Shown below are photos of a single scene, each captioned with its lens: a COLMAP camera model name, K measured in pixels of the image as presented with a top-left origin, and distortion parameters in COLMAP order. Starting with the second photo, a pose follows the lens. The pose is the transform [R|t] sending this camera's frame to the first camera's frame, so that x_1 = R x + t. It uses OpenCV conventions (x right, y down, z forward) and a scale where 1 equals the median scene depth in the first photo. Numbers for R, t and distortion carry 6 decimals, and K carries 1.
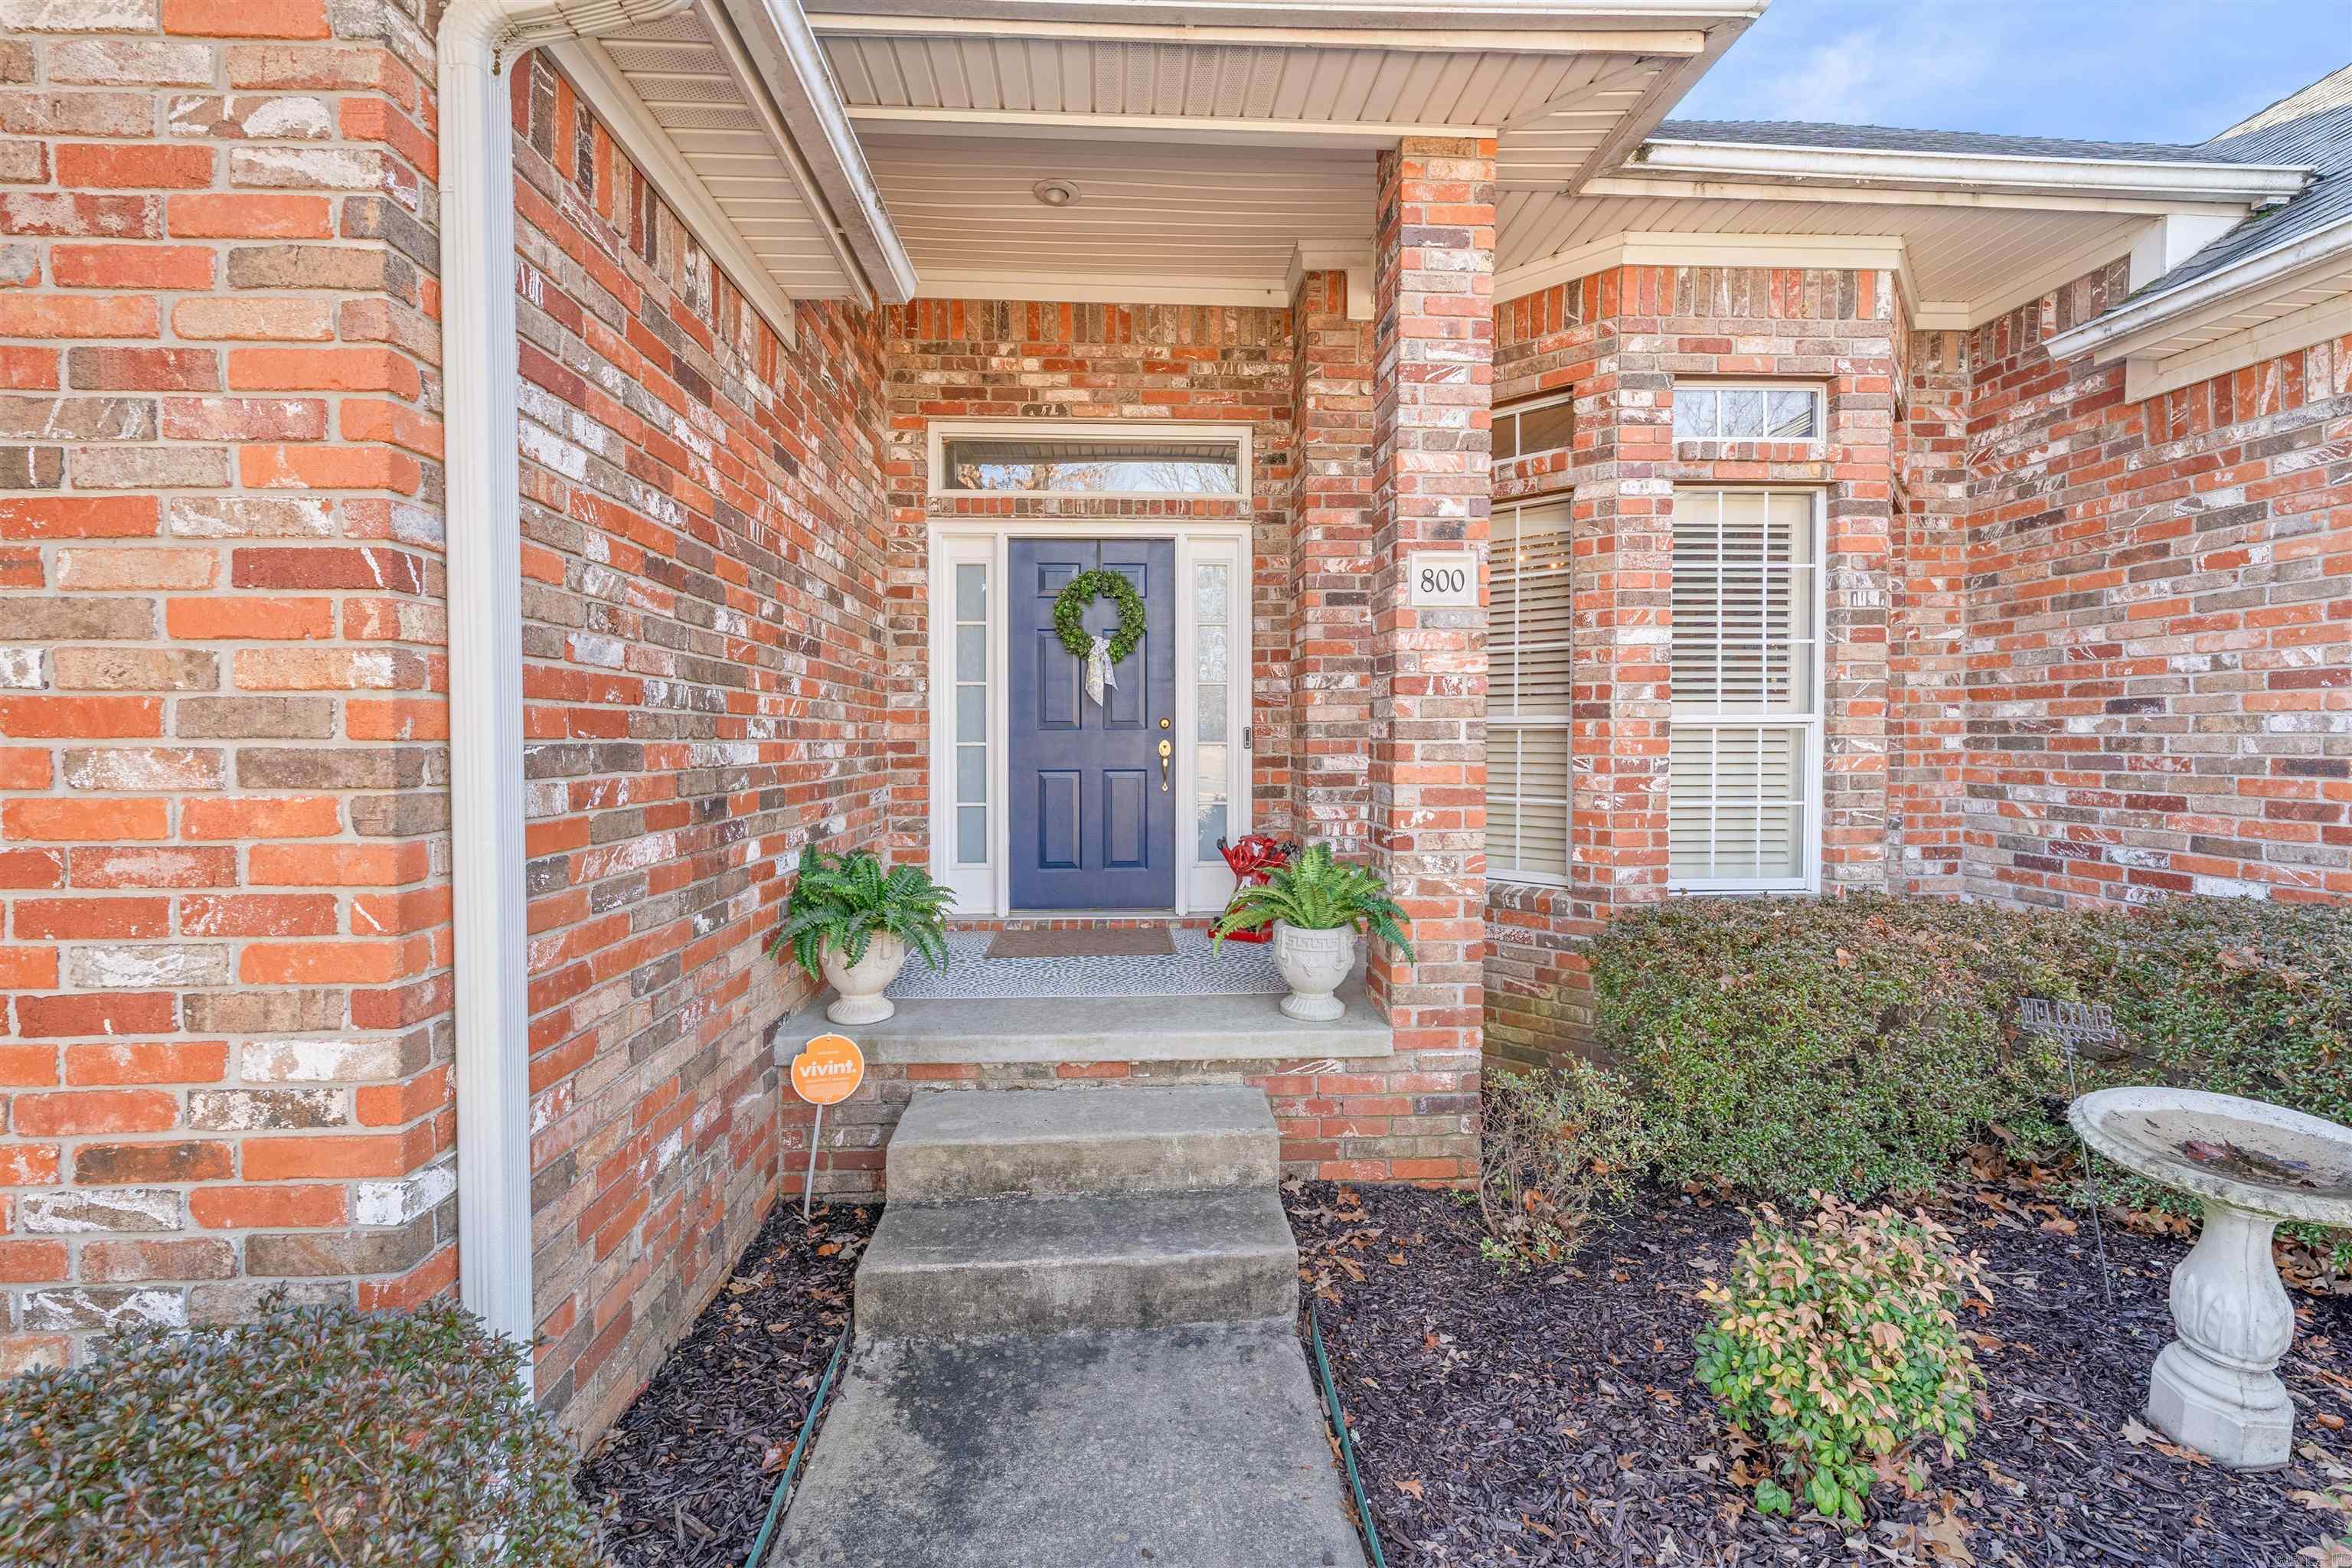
lens RADIAL K [[960.6, 0, 1169.0], [0, 960.6, 763.6], [0, 0, 1]] dist [0.000556, 0.000063]
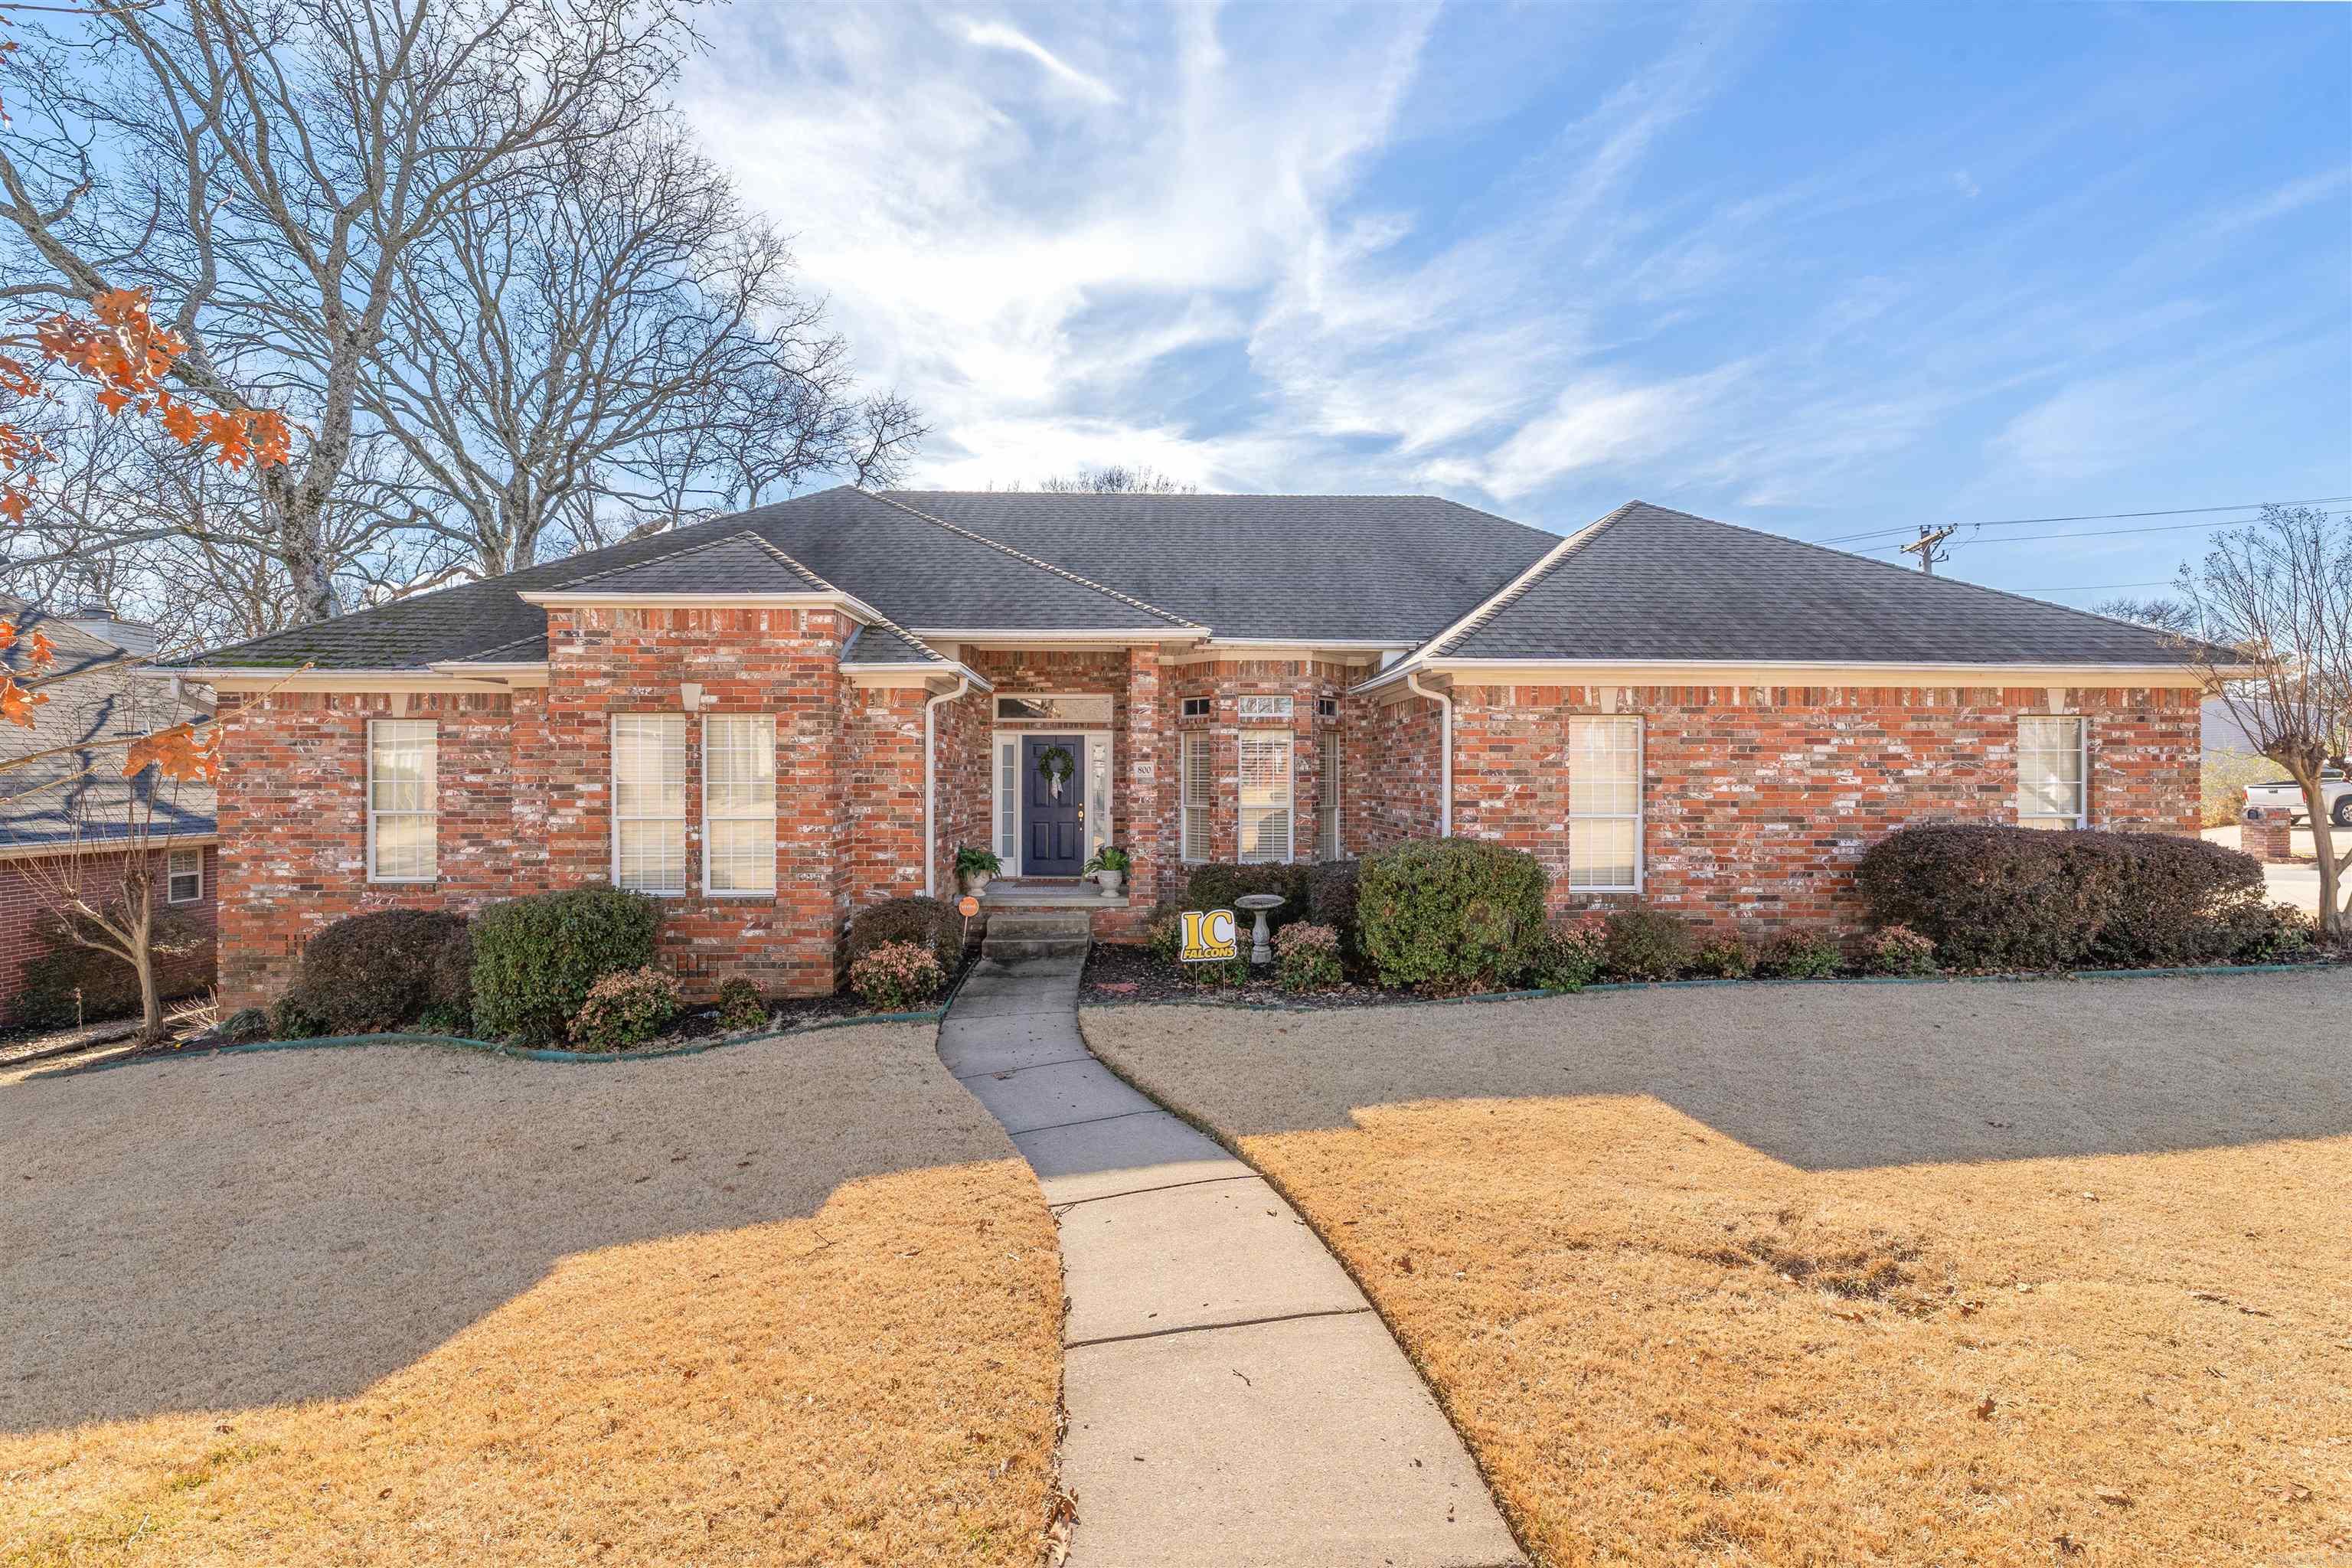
lens RADIAL K [[960.6, 0, 1176.6], [0, 960.6, 794.0], [0, 0, 1]] dist [0.000556, 0.000063]
pose [[0.999743, 0.003895, -0.022351, 0.399472], [-0.004153, 0.999925, -0.011523, -0.052790], [0.022304, 0.011613, 0.999684, -2.059555]]
